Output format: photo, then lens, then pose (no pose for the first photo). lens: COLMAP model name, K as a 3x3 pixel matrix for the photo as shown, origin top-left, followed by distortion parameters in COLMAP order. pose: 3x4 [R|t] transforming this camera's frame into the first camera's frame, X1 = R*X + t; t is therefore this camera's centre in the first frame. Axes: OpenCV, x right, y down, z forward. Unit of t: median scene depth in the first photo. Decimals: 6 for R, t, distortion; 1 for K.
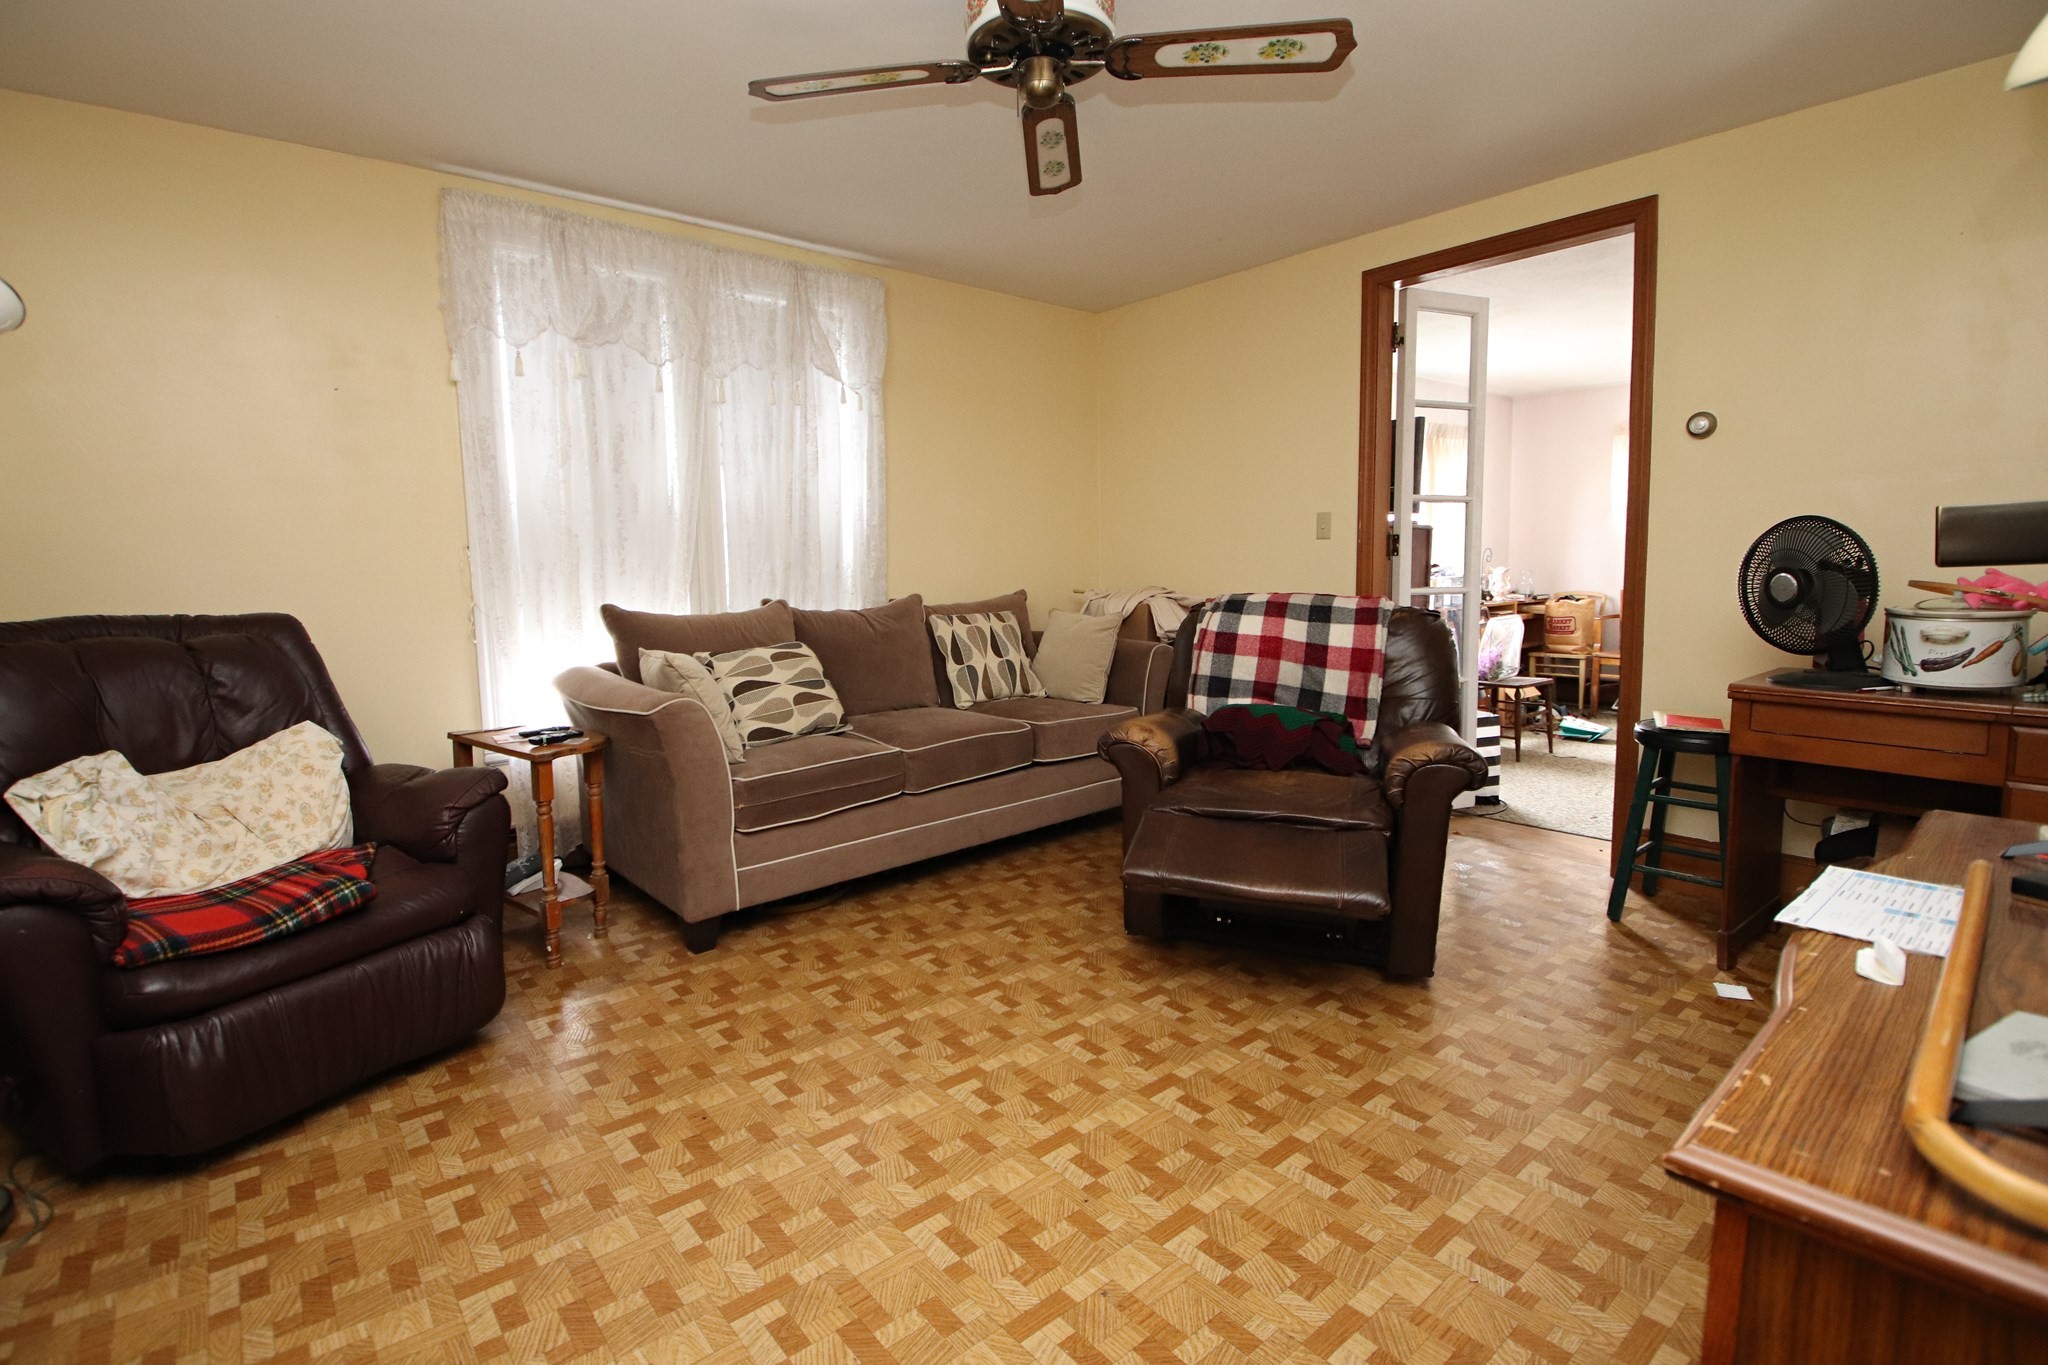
lens RADIAL K [[944.4, 0, 1014.6], [0, 944.4, 665.9], [0, 0, 1]] dist [0.016129, -0.026692]
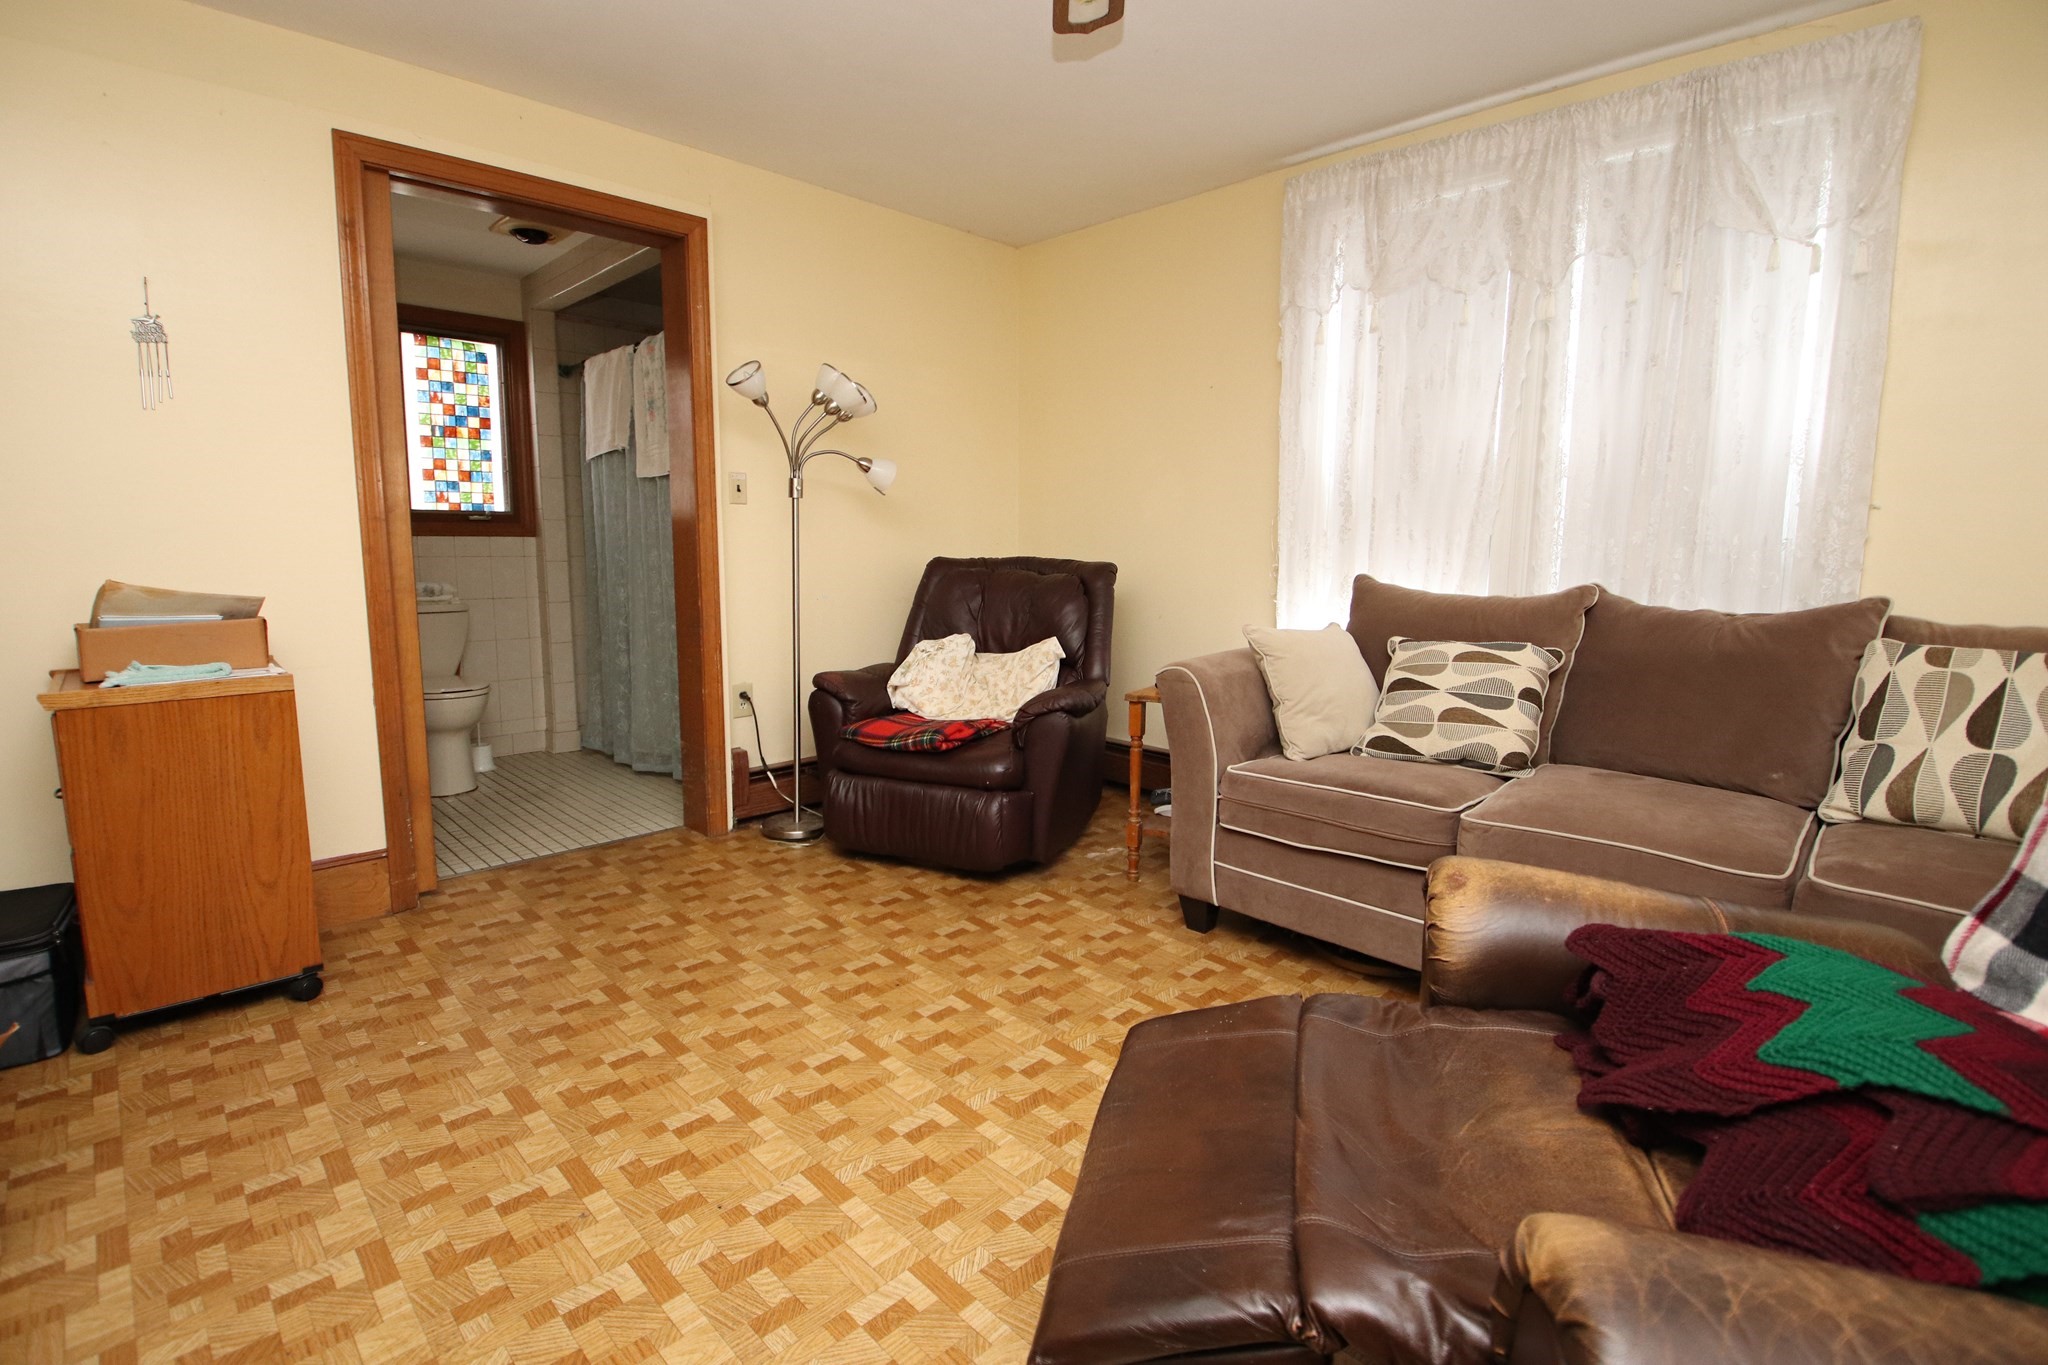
lens RADIAL K [[944.4, 0, 1014.6], [0, 944.4, 665.9], [0, 0, 1]] dist [0.016129, -0.026692]
pose [[0.078300, 0.155514, -0.984726, 0.674105], [-0.119311, 0.982121, 0.145615, -0.099937], [0.989765, 0.106087, 0.095455, 0.814205]]
